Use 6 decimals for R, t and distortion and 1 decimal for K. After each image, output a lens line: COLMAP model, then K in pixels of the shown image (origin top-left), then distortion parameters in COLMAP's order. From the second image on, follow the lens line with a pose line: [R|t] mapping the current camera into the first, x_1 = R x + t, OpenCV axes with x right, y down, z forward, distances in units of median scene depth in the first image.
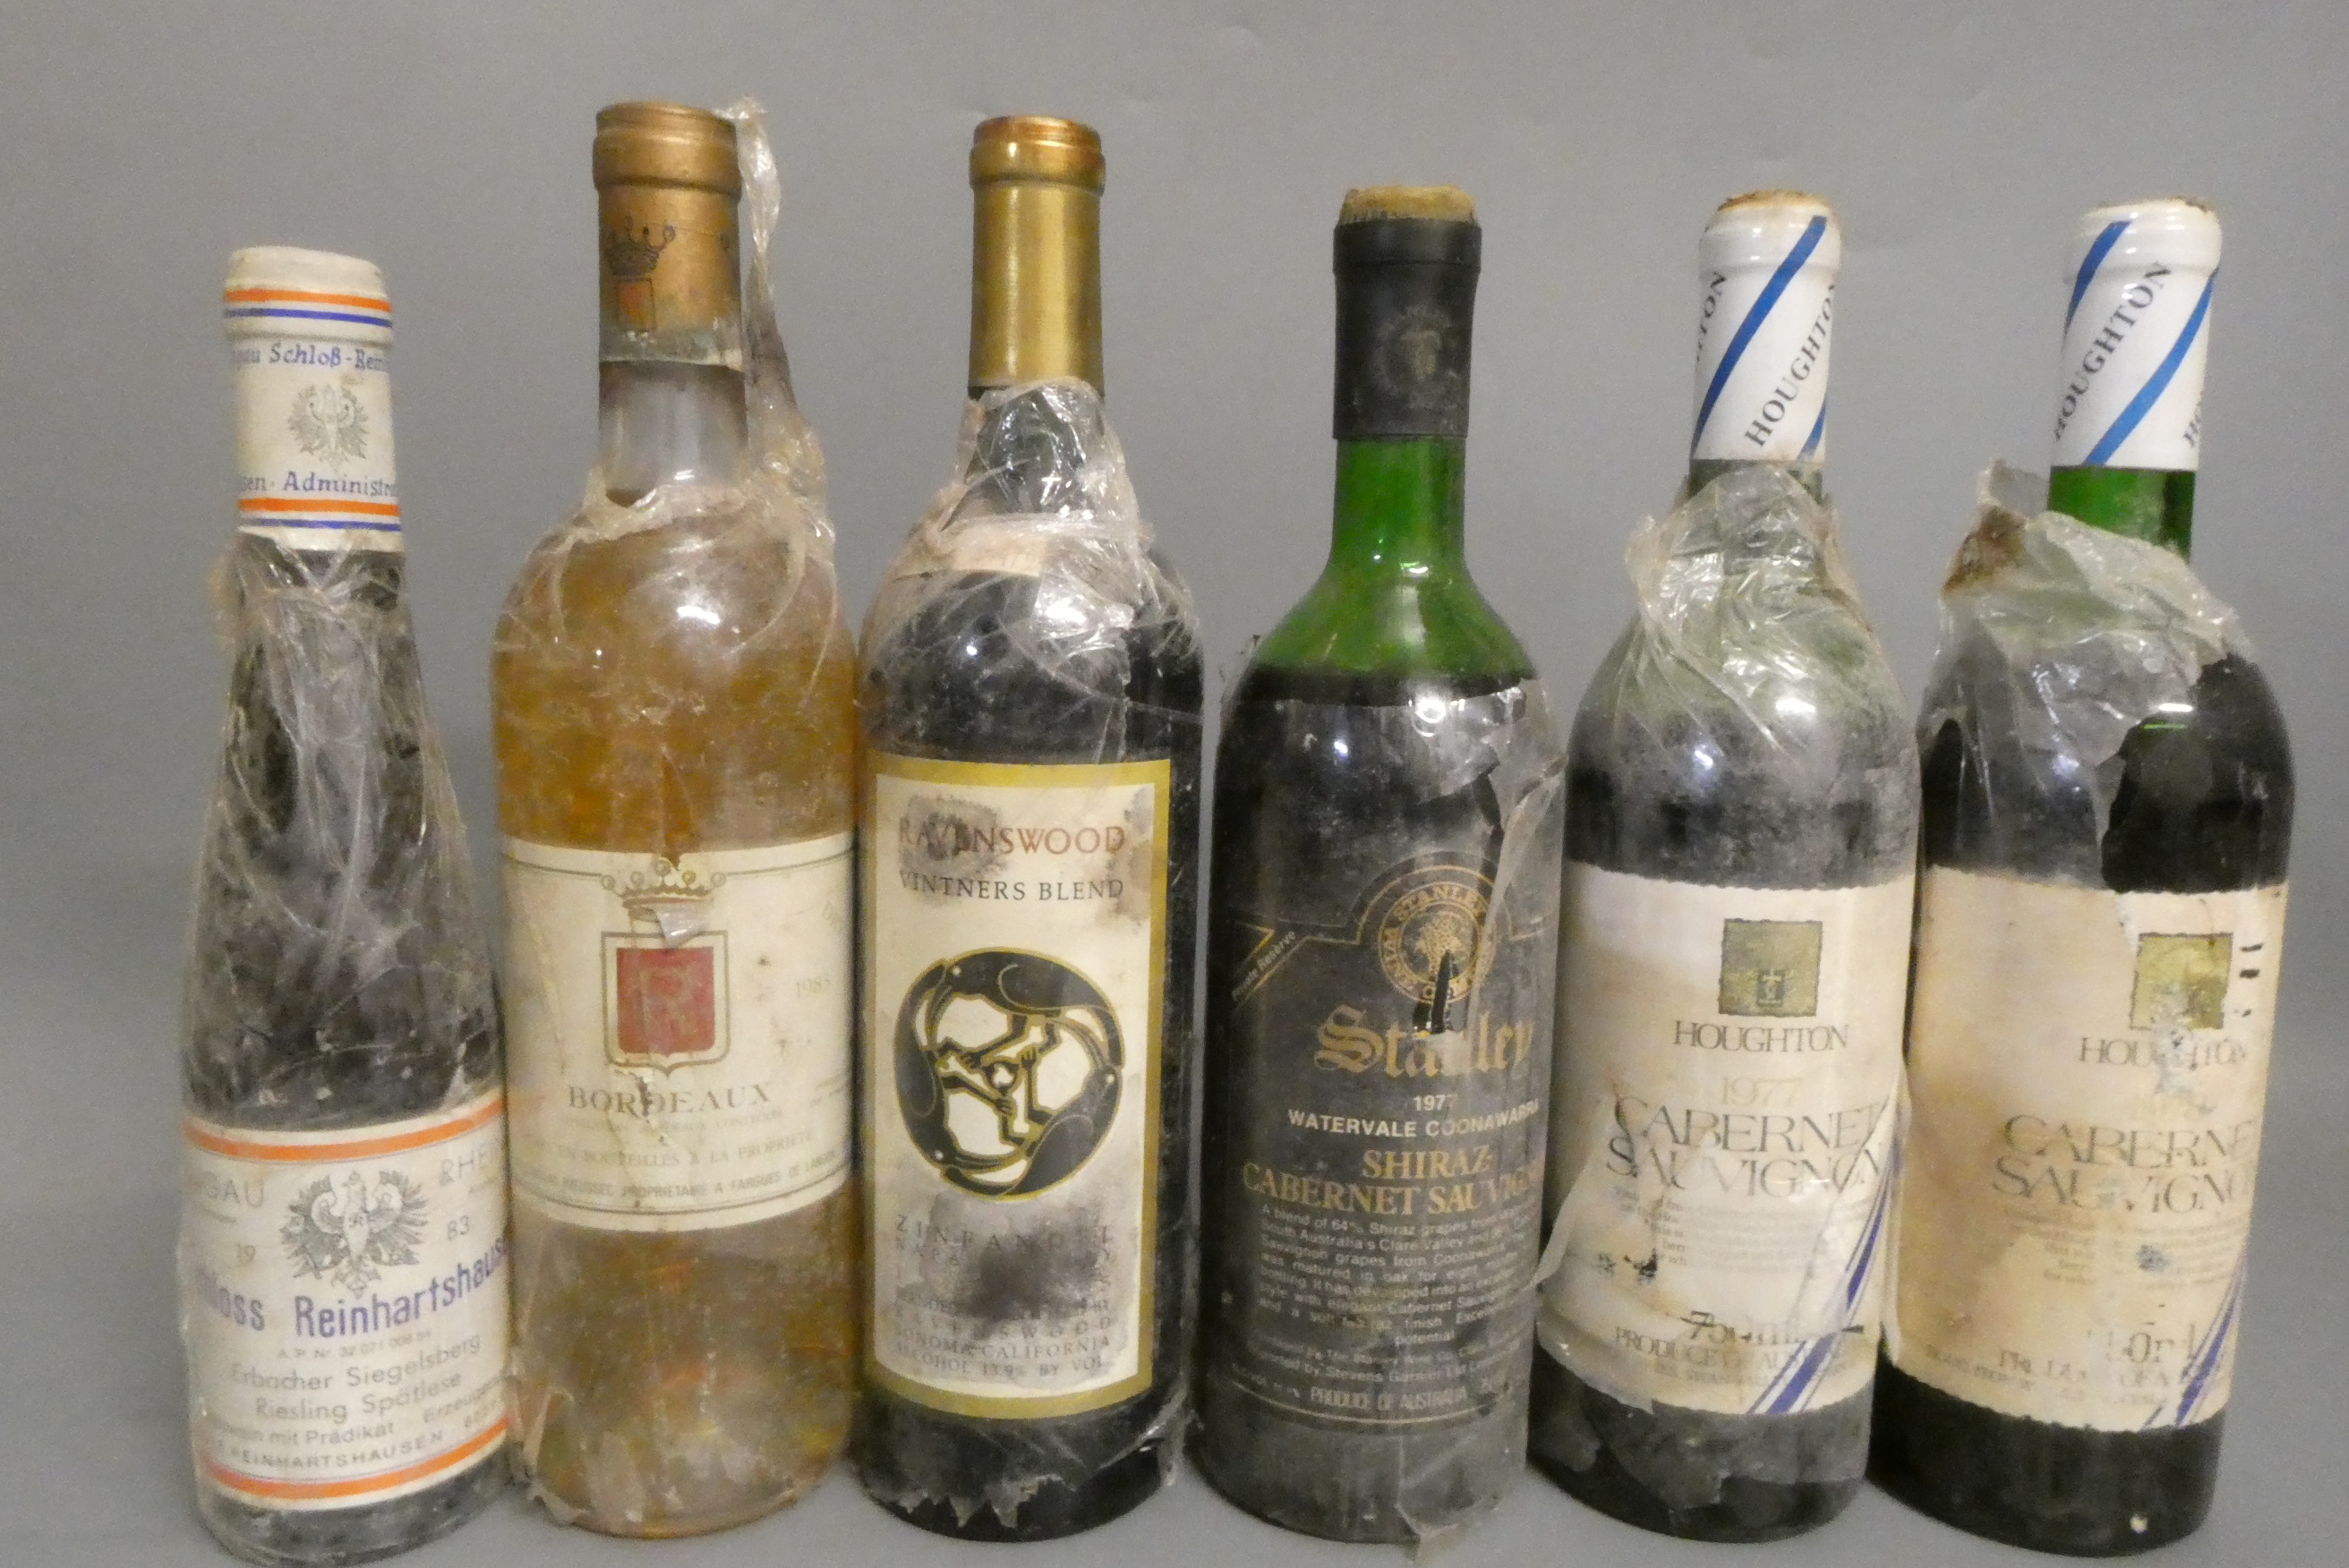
lens RADIAL K [[1628.7, 0, 1180.3], [0, 1628.7, 825.8], [0, 0, 1]] dist [-0.001373, -0.009956]
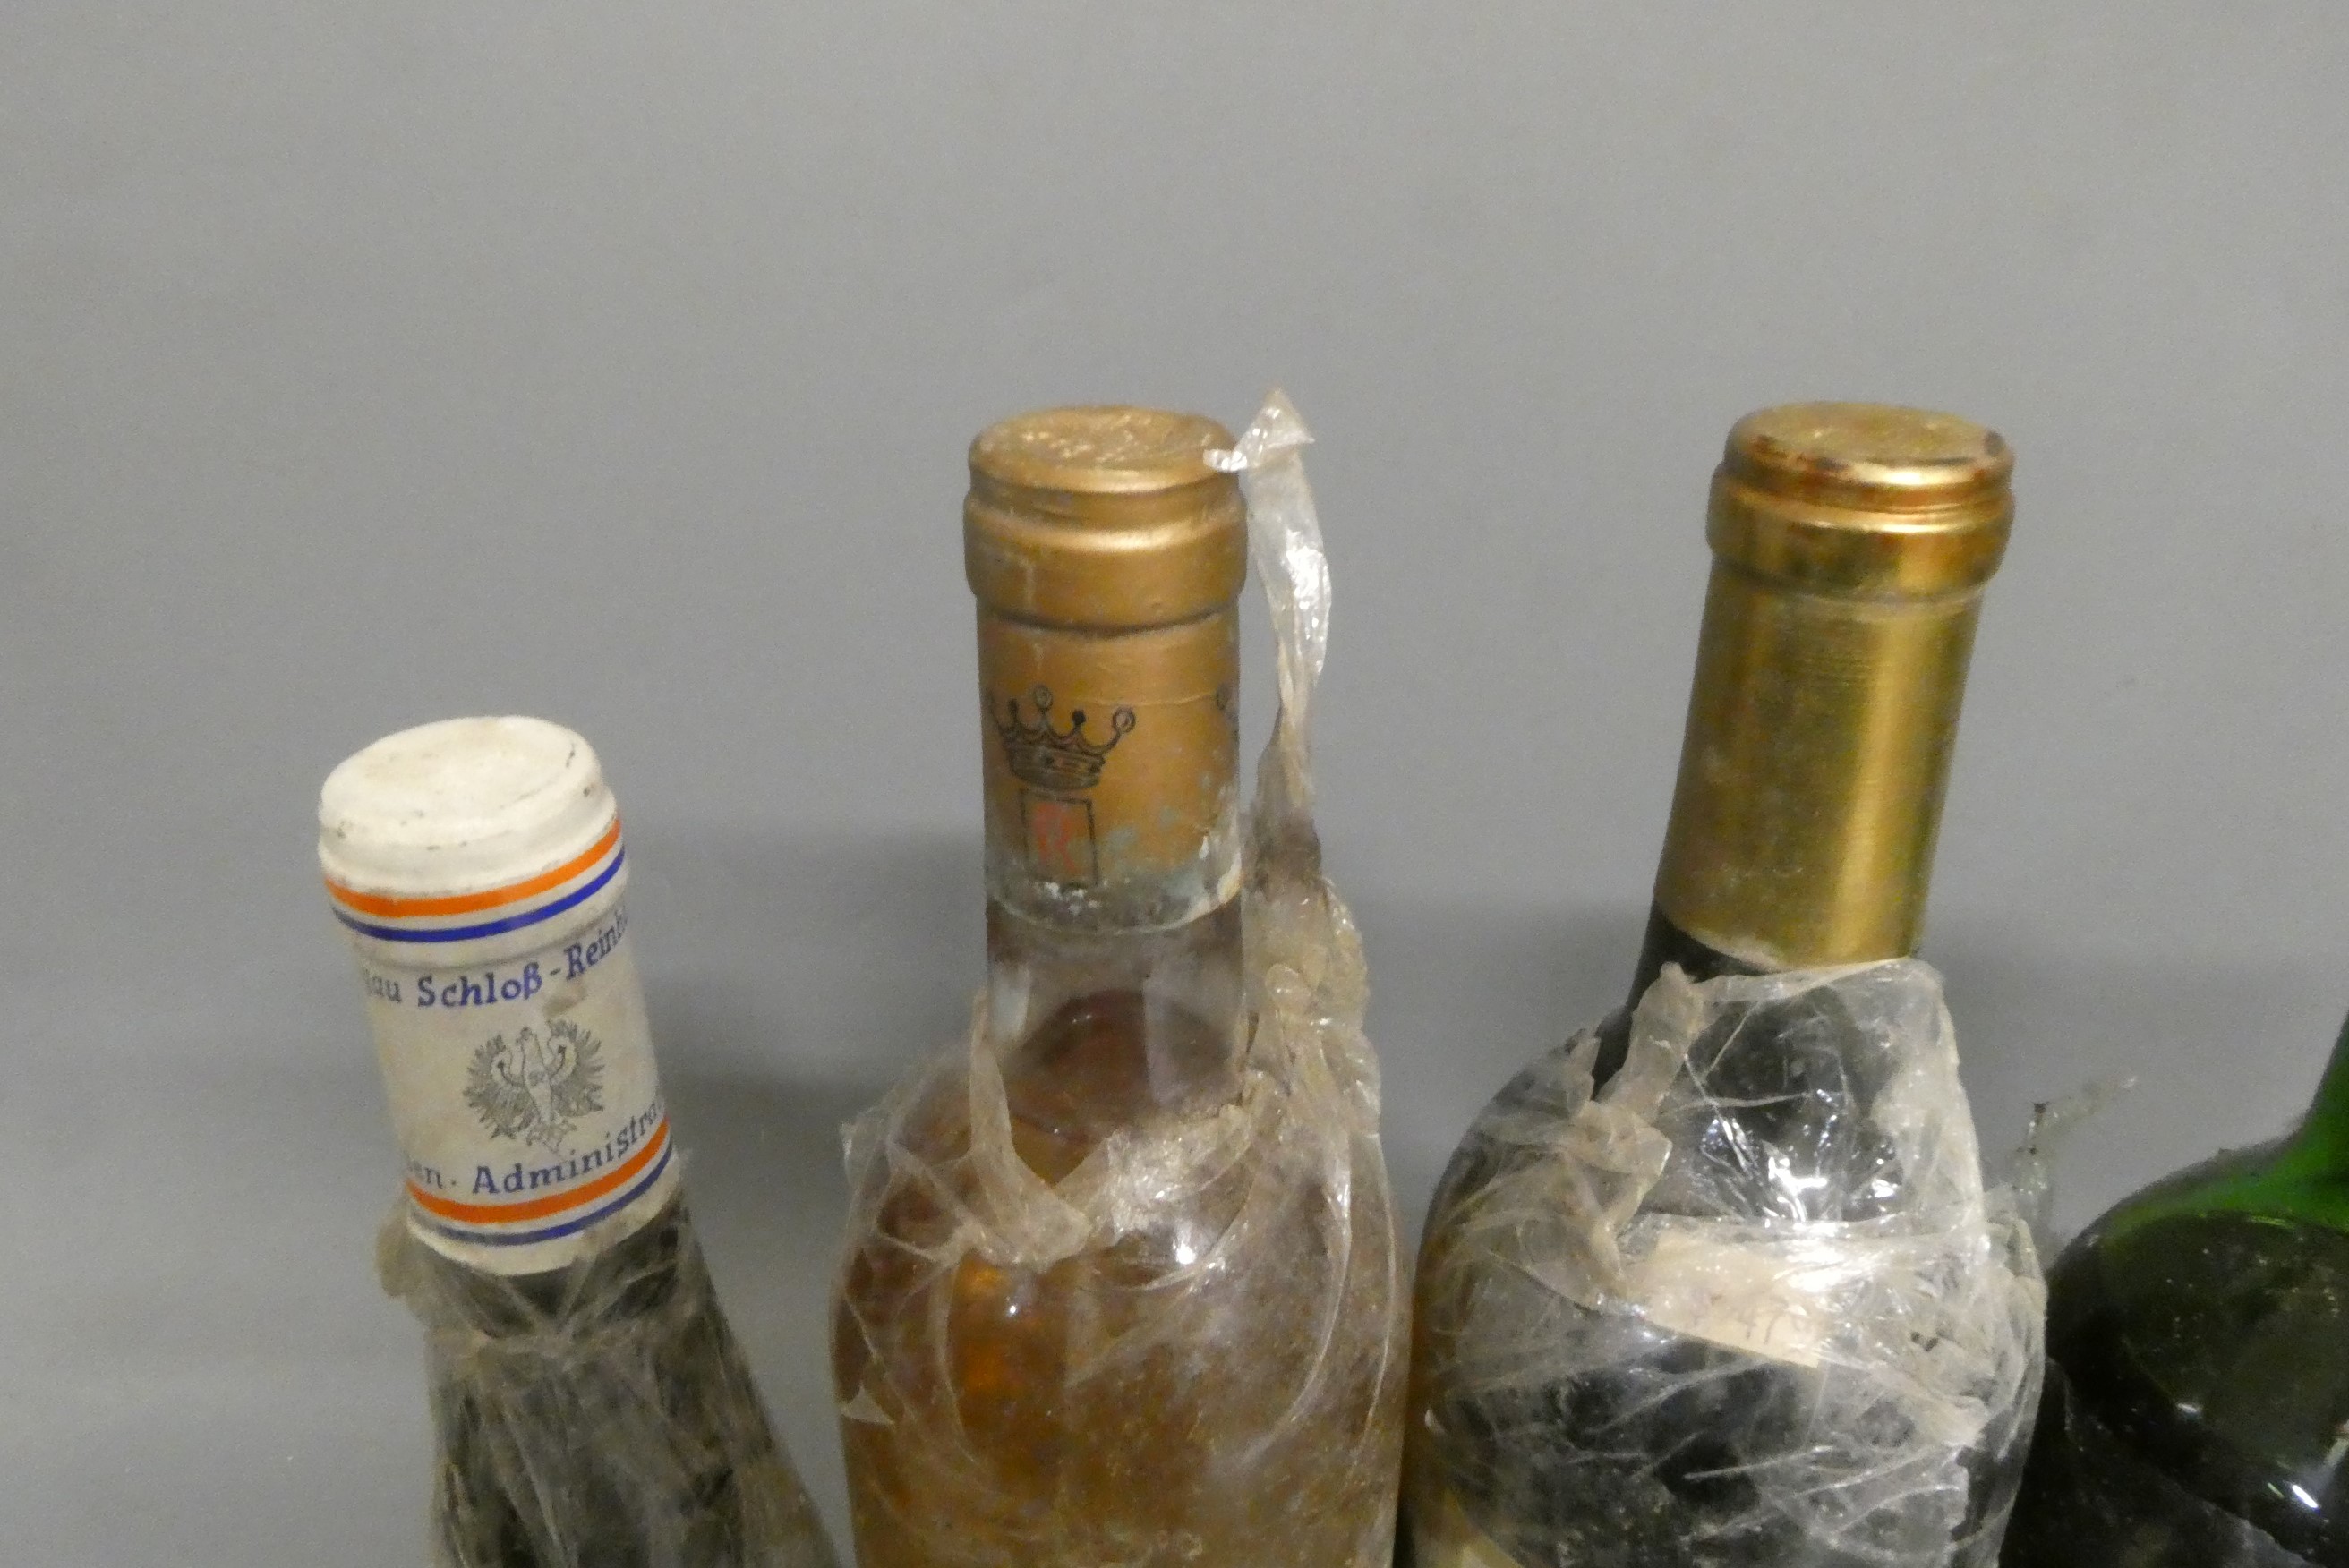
lens RADIAL K [[1628.7, 0, 1178.9], [0, 1628.7, 783.2], [0, 0, 1]] dist [-0.001373, -0.009956]
pose [[0.988693, 0.038417, -0.144947, -0.204451], [0.003405, 0.960625, 0.277828, -0.442882], [0.149913, -0.275180, 0.949633, 0.474904]]
